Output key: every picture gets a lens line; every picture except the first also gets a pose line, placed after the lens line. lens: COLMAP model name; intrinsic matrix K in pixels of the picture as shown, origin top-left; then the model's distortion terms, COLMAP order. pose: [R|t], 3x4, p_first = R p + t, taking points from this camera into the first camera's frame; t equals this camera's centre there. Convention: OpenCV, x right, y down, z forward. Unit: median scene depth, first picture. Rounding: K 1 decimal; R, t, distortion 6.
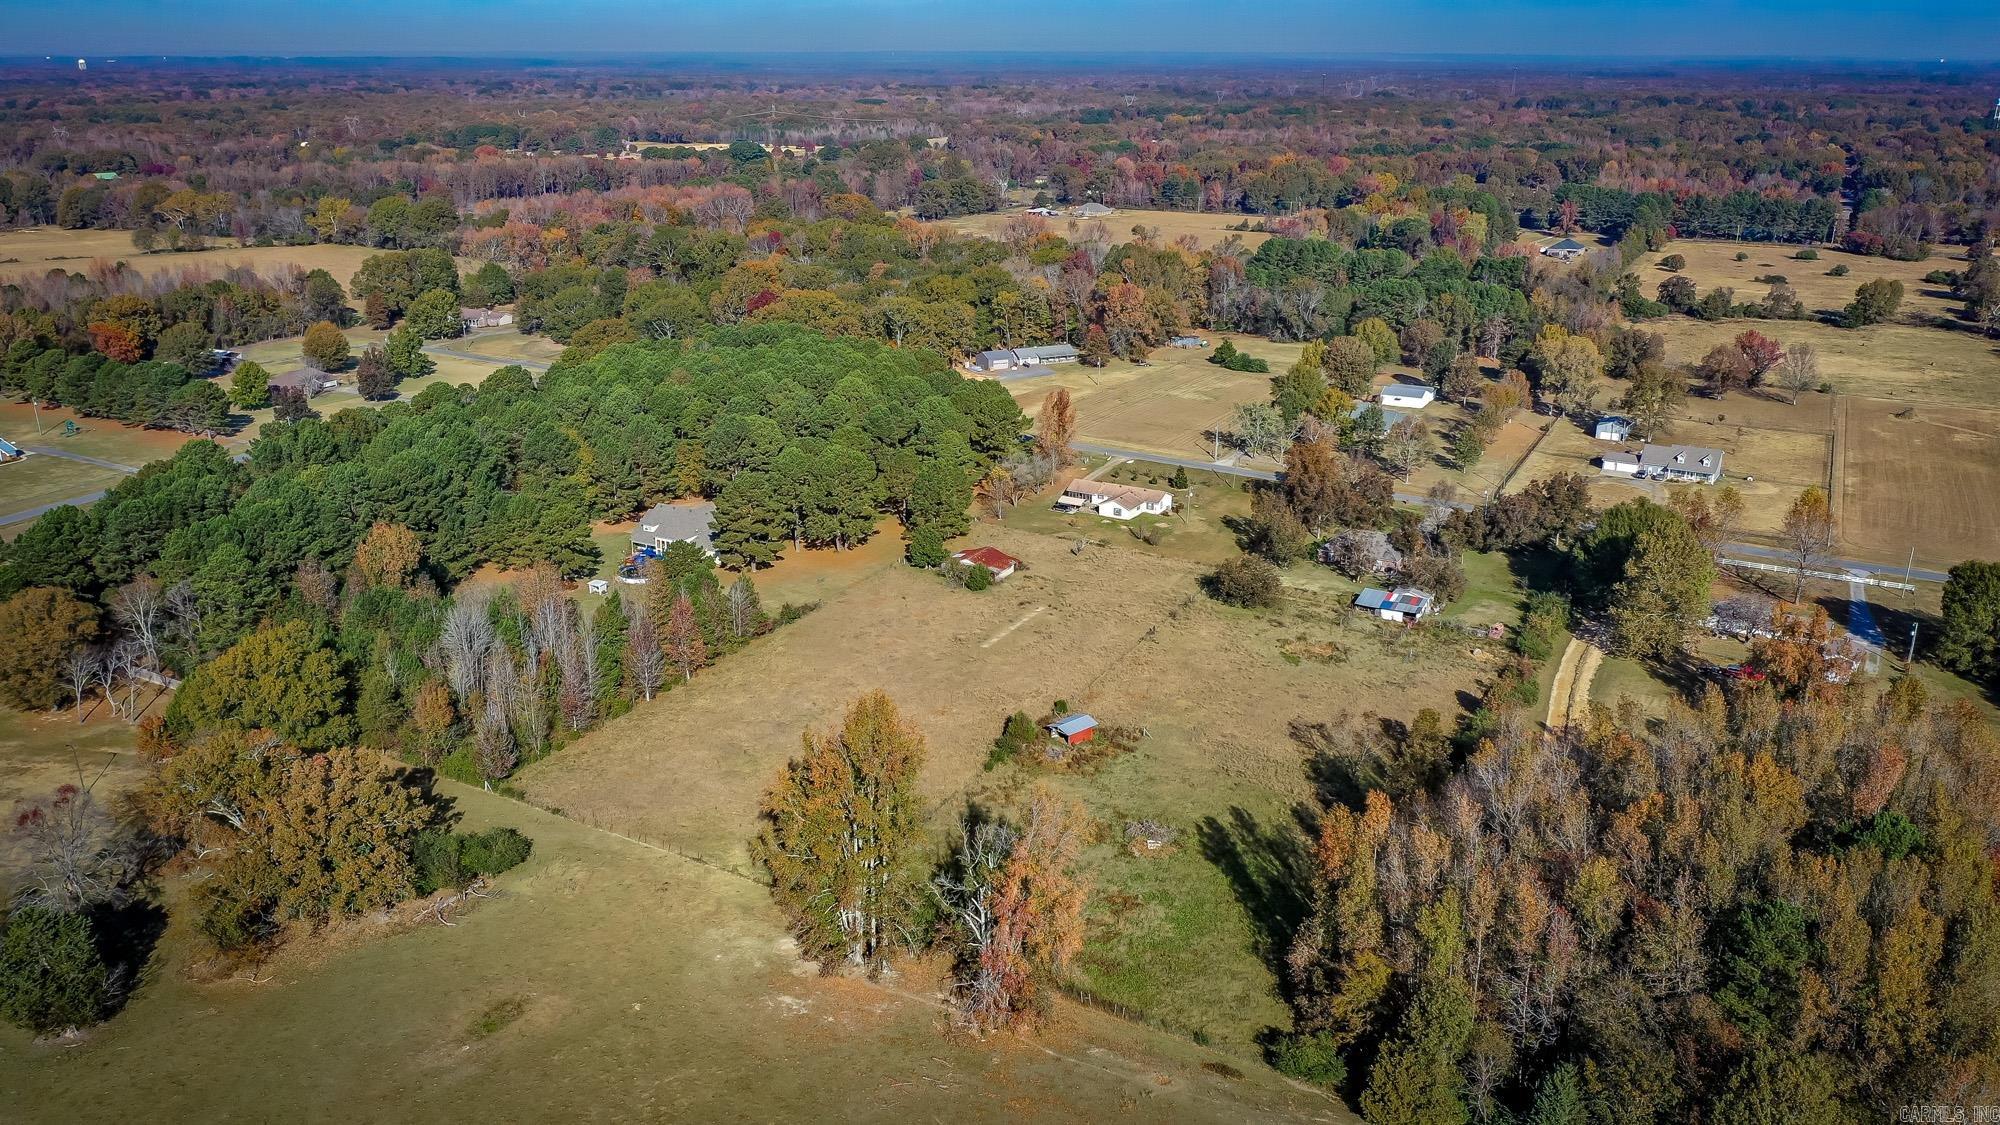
lens RADIAL K [[1594.9, 0, 1000.0], [0, 1594.9, 562.5], [0, 0, 1]] dist [-0.003275, 0.004184]
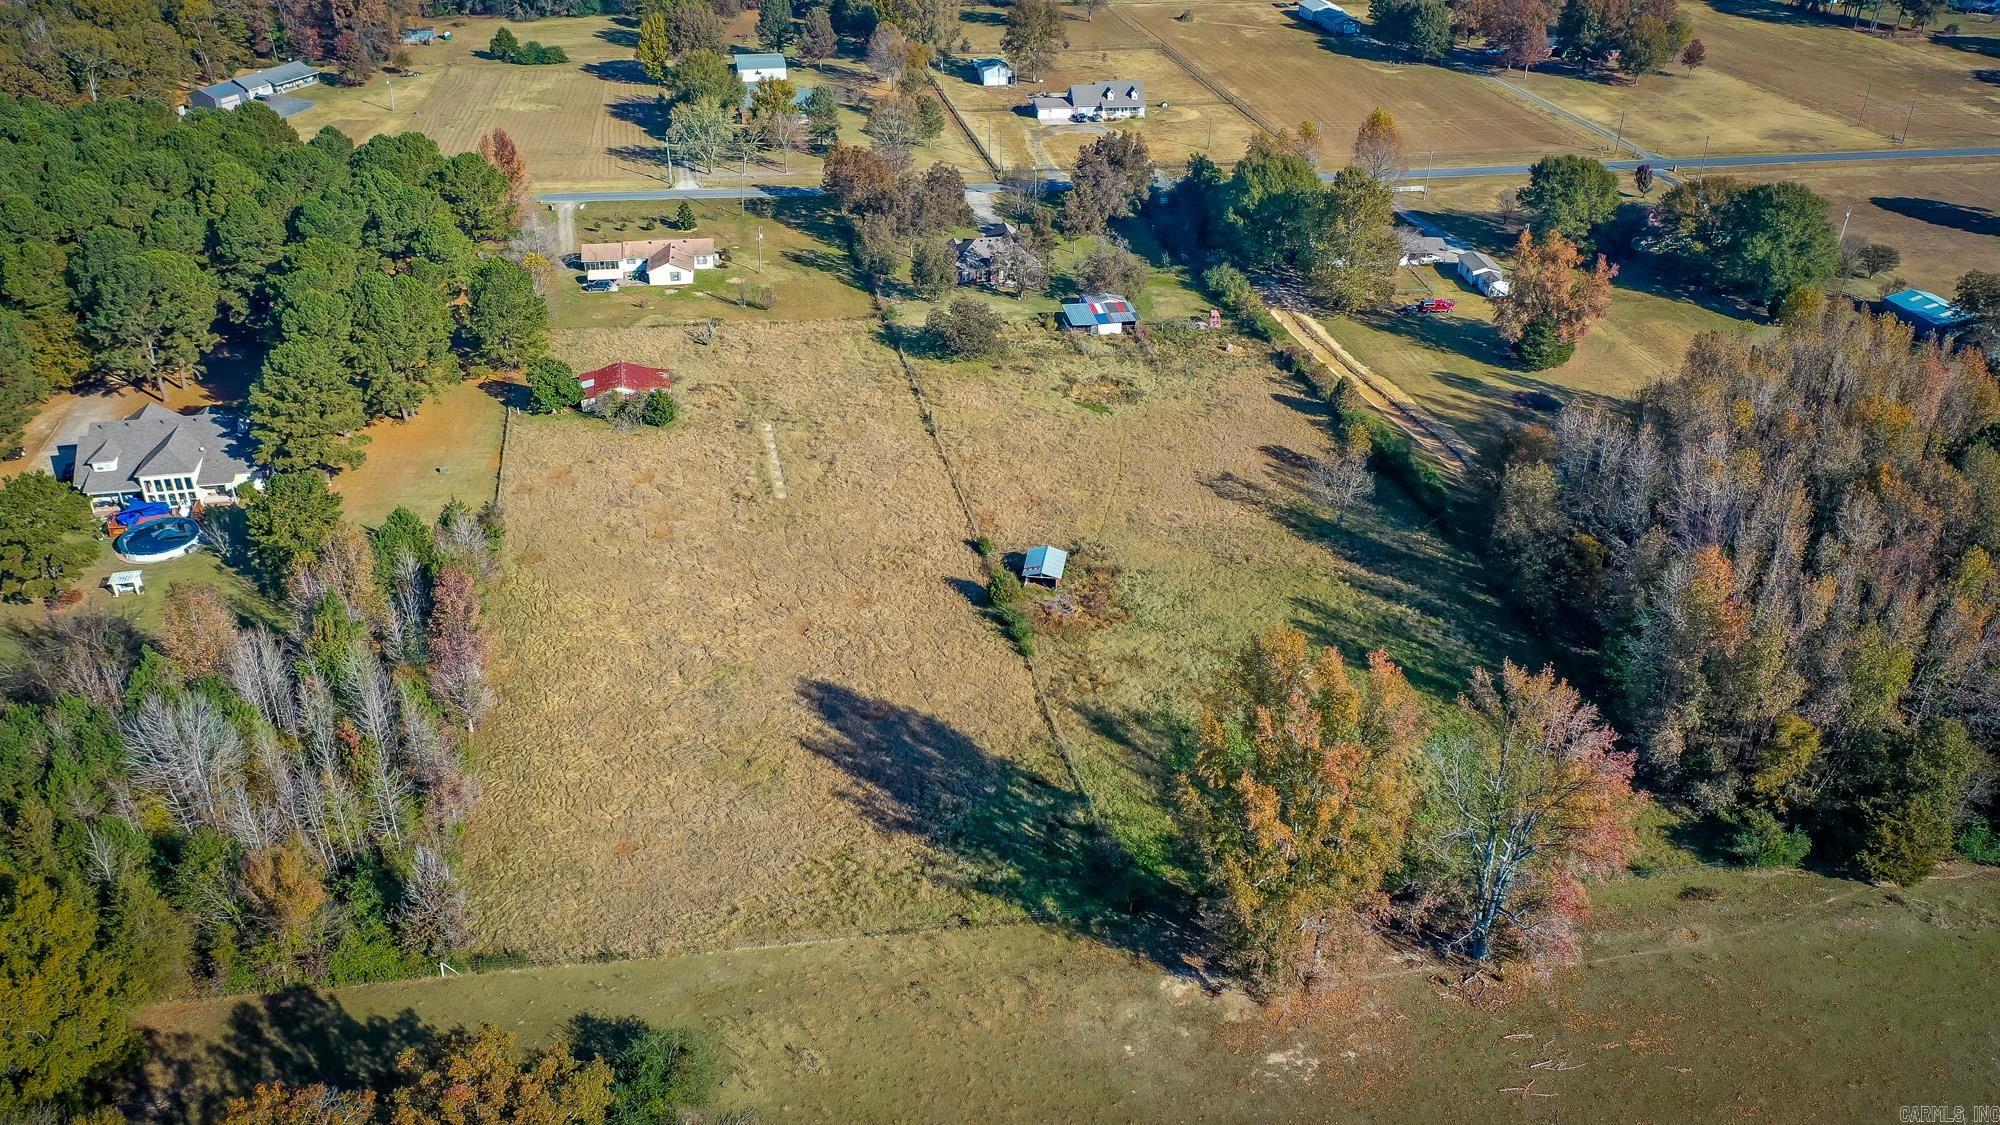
lens RADIAL K [[1594.9, 0, 1000.0], [0, 1594.9, 562.5], [0, 0, 1]] dist [-0.003275, 0.004184]
pose [[0.771558, -0.317241, 0.551413, -0.324553], [0.189913, 0.942123, 0.276292, -0.098130], [-0.607150, -0.108455, 0.787151, 0.297342]]
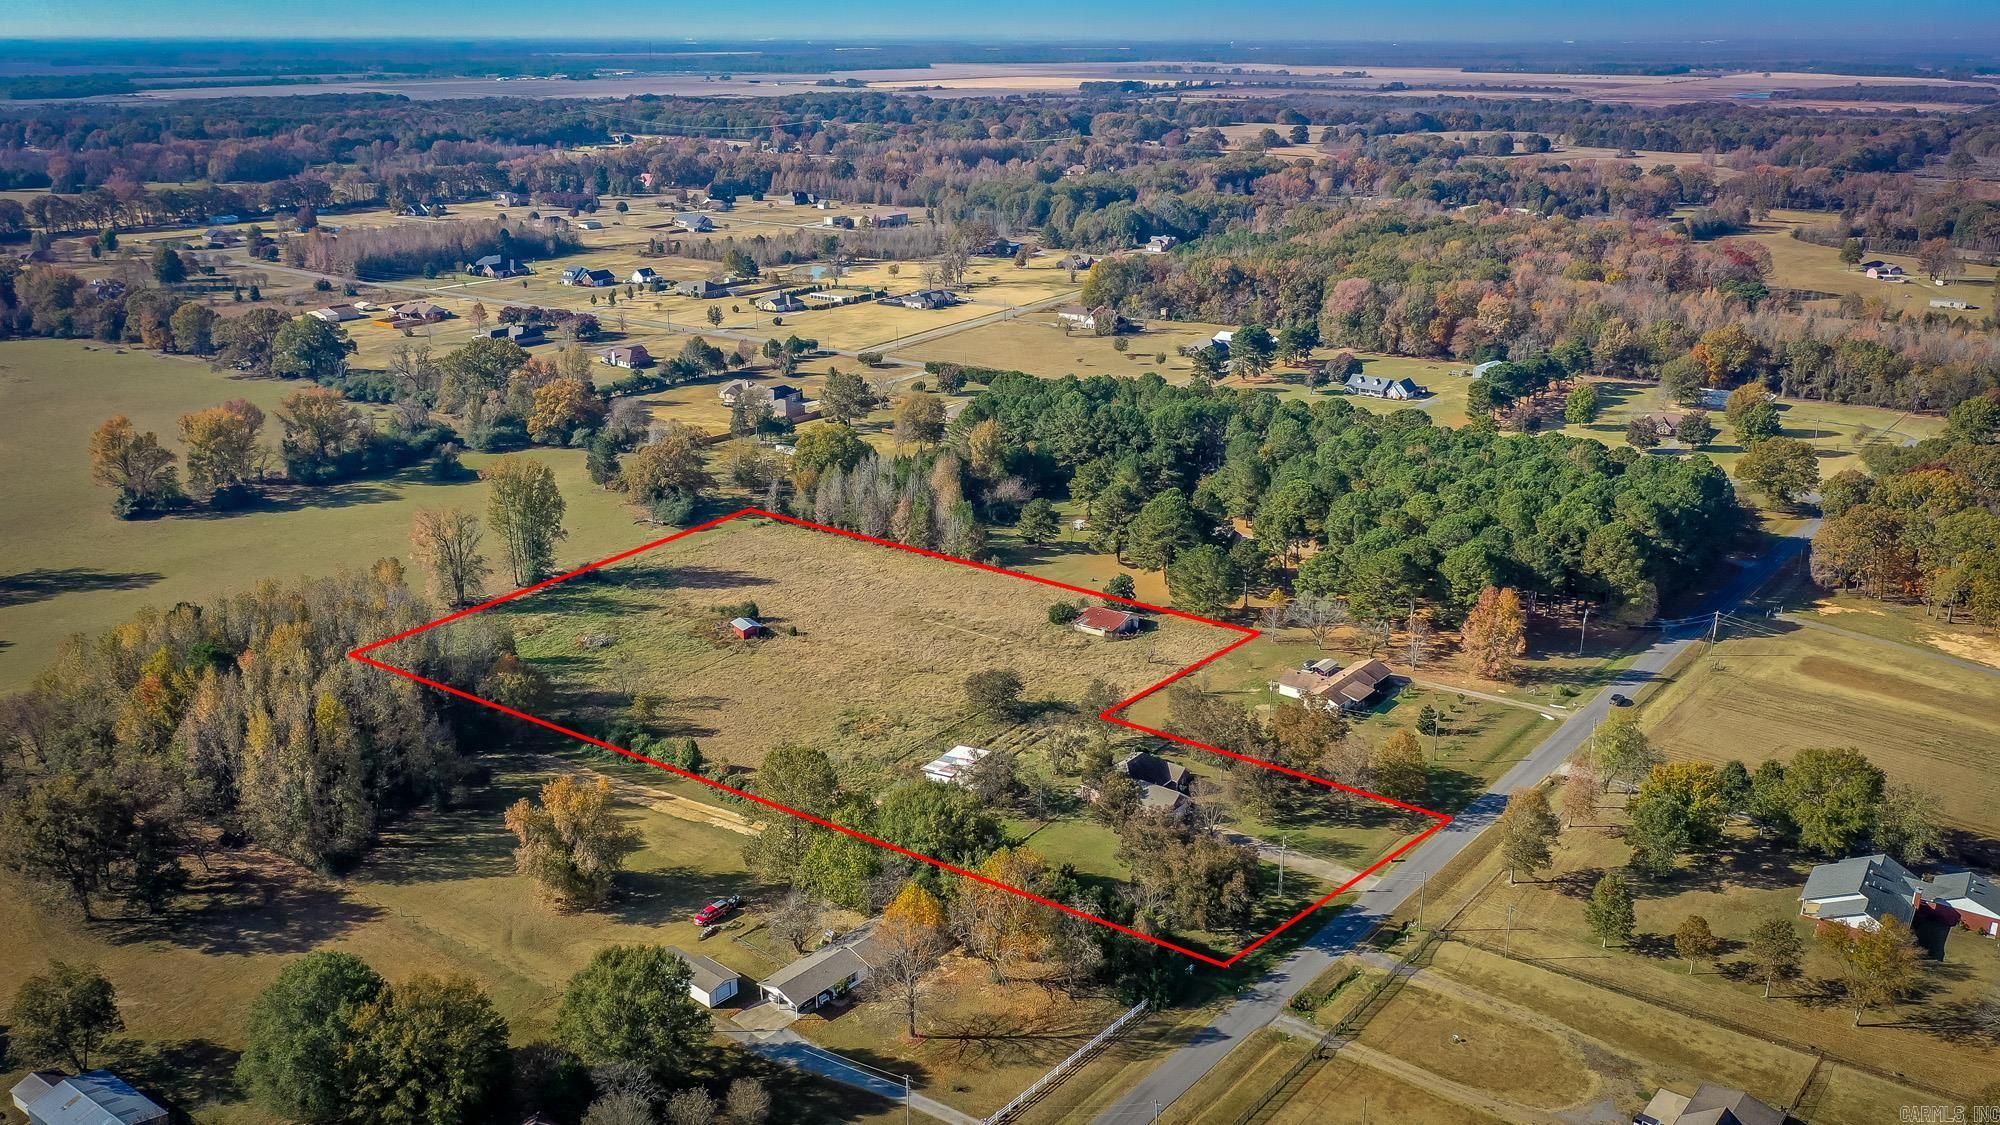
lens RADIAL K [[1594.9, 0, 1000.0], [0, 1594.9, 562.5], [0, 0, 1]] dist [-0.003275, 0.004184]
pose [[-0.137714, 0.315907, -0.938743, 1.079134], [-0.315021, 0.884588, 0.343897, -0.414836], [0.939040, 0.343083, -0.022302, 0.965383]]
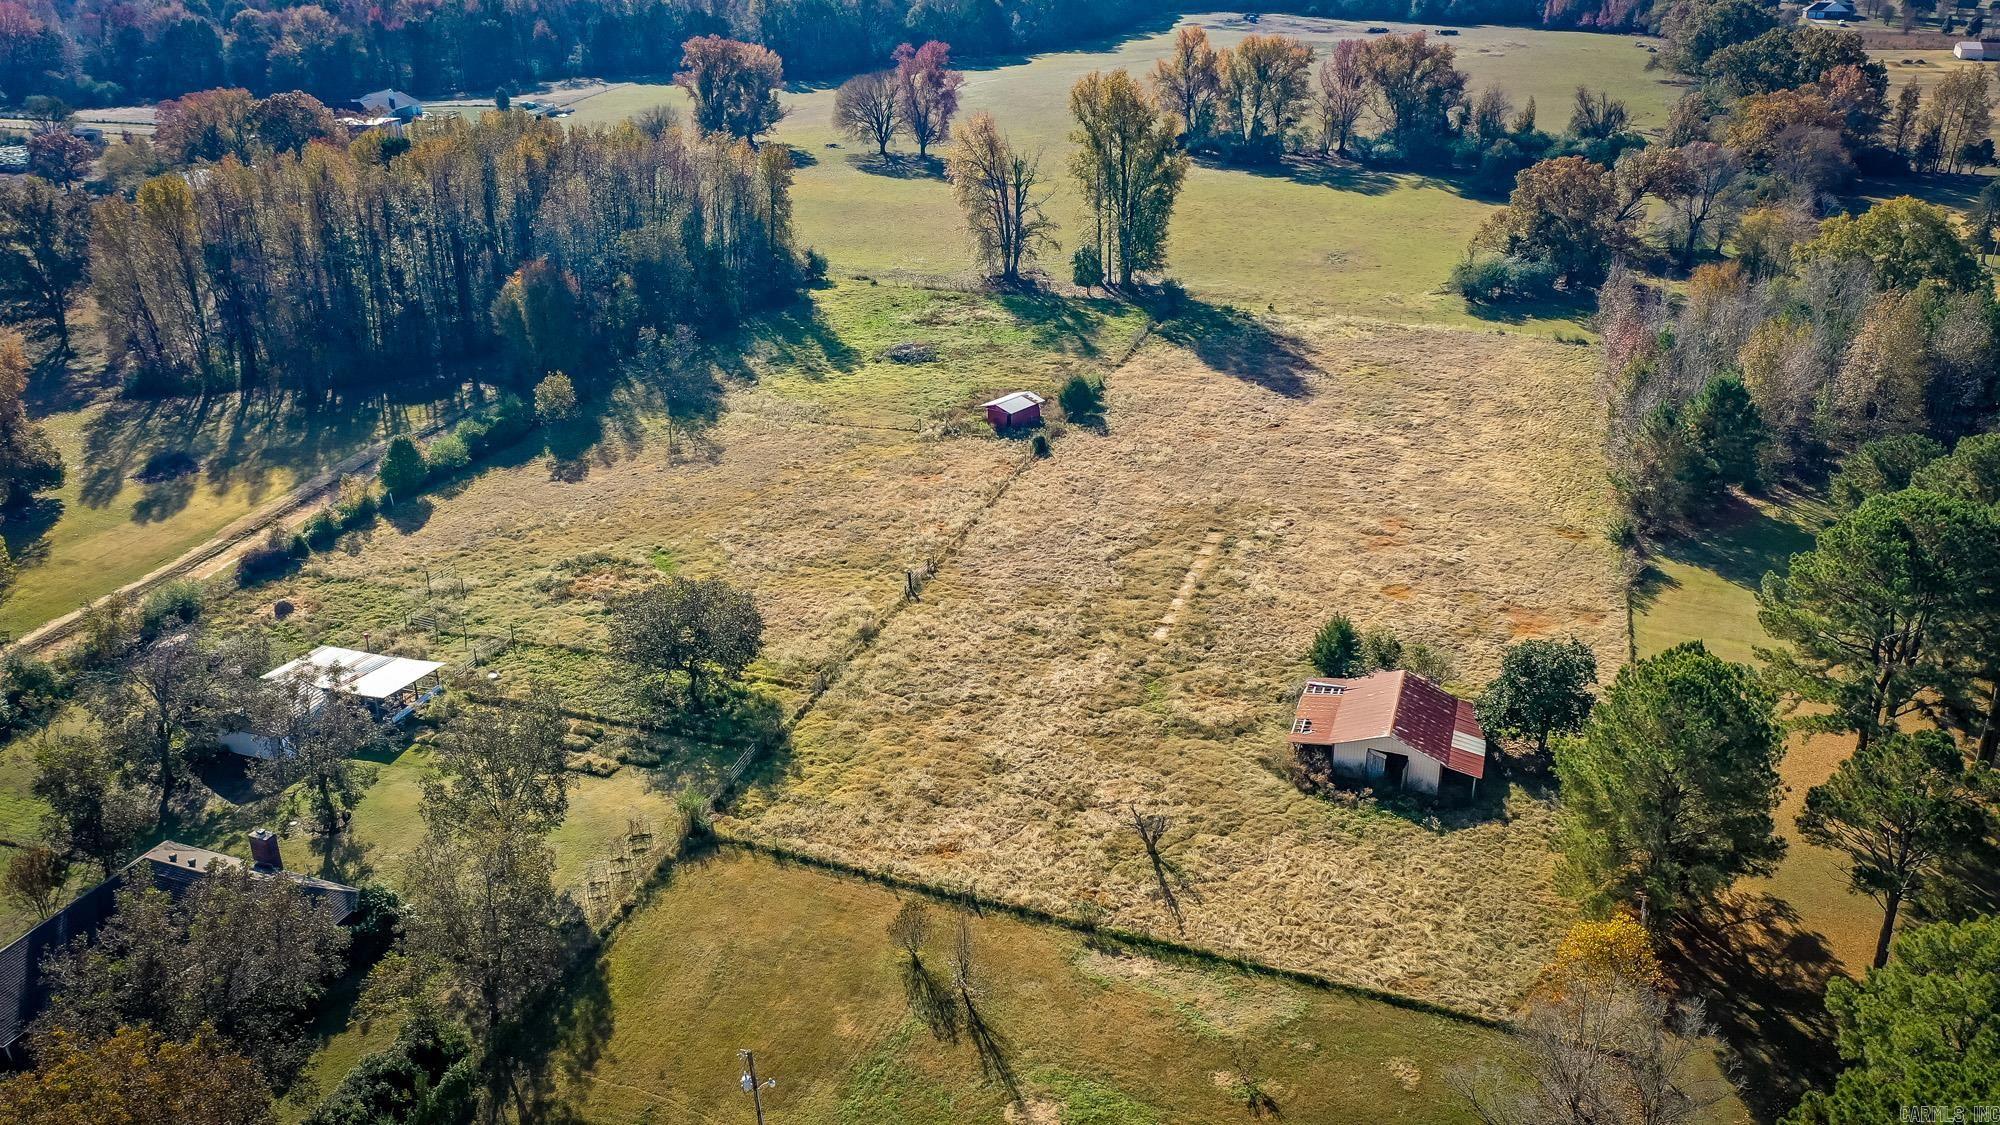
lens RADIAL K [[1594.9, 0, 1000.0], [0, 1594.9, 562.5], [0, 0, 1]] dist [-0.003275, 0.004184]
pose [[-0.989546, 0.069102, -0.126583, 0.120459], [-0.032817, 0.746809, 0.664228, -0.275422], [0.140433, 0.661438, -0.736735, 1.265175]]
